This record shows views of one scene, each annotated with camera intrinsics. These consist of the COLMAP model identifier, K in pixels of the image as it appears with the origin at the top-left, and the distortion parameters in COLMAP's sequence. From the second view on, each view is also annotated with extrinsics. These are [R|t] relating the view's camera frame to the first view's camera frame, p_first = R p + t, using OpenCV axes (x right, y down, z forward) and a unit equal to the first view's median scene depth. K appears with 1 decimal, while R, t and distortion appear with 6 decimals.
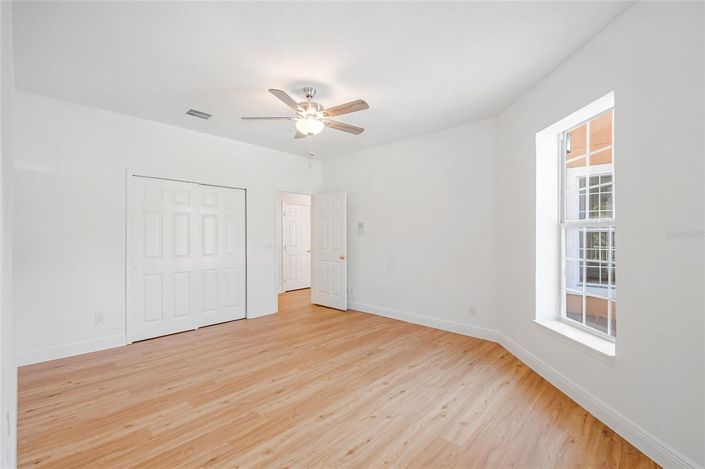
lens RADIAL K [[316.2, 0, 352.5], [0, 316.2, 234.5], [0, 0, 1]] dist [-0.000825, -0.000010]
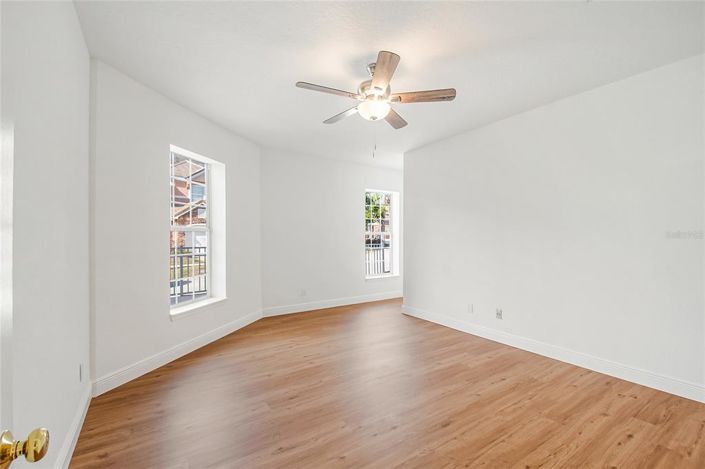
lens RADIAL K [[316.2, 0, 352.5], [0, 316.2, 234.5], [0, 0, 1]] dist [-0.000825, -0.000010]
pose [[-0.974565, 0.004522, 0.224060, -0.325057], [0.000888, 0.999866, -0.016319, 0.011101], [-0.224103, -0.015705, -0.974439, 2.216232]]
